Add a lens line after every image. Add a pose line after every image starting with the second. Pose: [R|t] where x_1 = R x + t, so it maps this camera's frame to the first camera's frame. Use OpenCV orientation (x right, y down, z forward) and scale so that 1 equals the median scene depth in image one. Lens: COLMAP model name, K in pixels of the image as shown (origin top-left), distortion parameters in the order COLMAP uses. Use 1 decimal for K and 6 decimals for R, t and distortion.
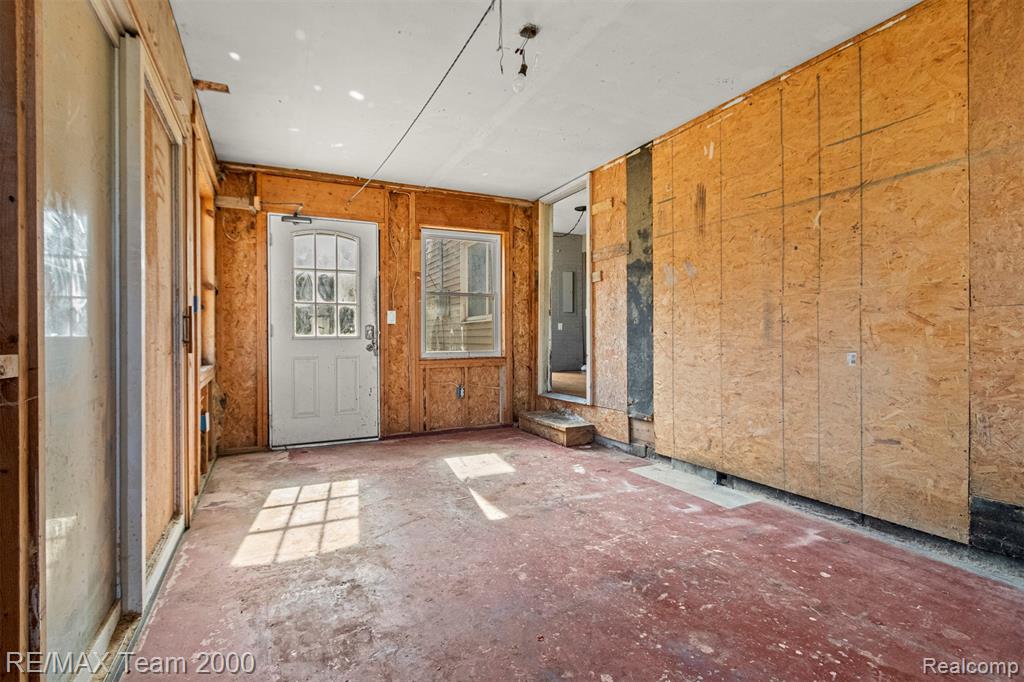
lens RADIAL K [[480.6, 0, 509.4], [0, 480.6, 338.3], [0, 0, 1]] dist [0.003989, -0.002284]
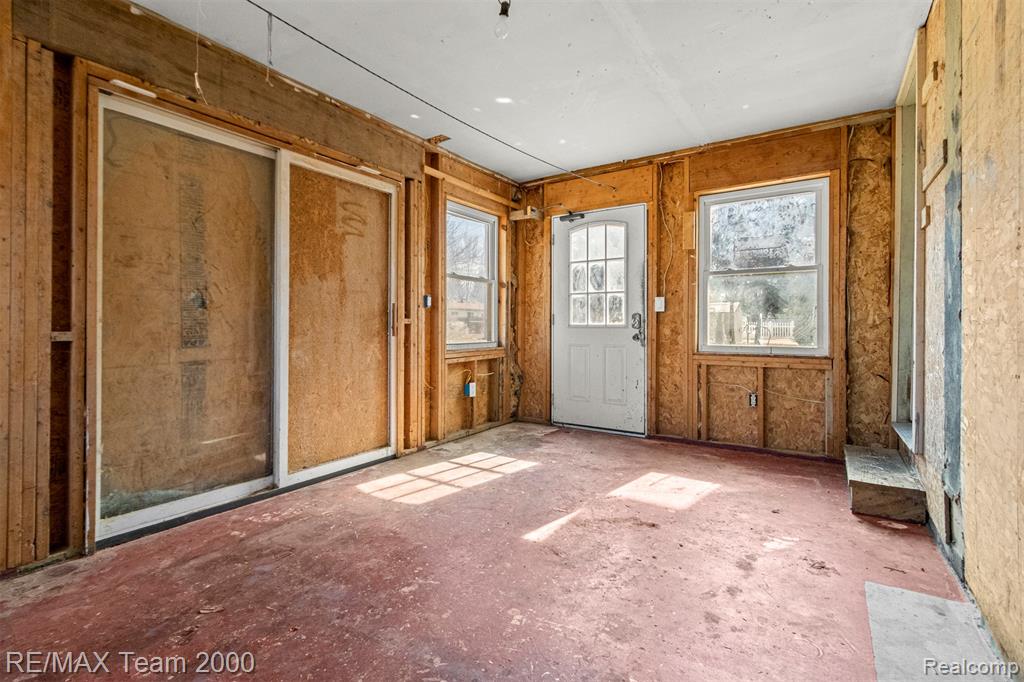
lens RADIAL K [[480.6, 0, 499.5], [0, 480.6, 323.4], [0, 0, 1]] dist [0.003989, -0.002284]
pose [[0.492840, 0.003699, -0.870112, 0.402062], [-0.008244, 0.999966, -0.000418, -0.005058], [0.870081, 0.007379, 0.492854, 0.307702]]
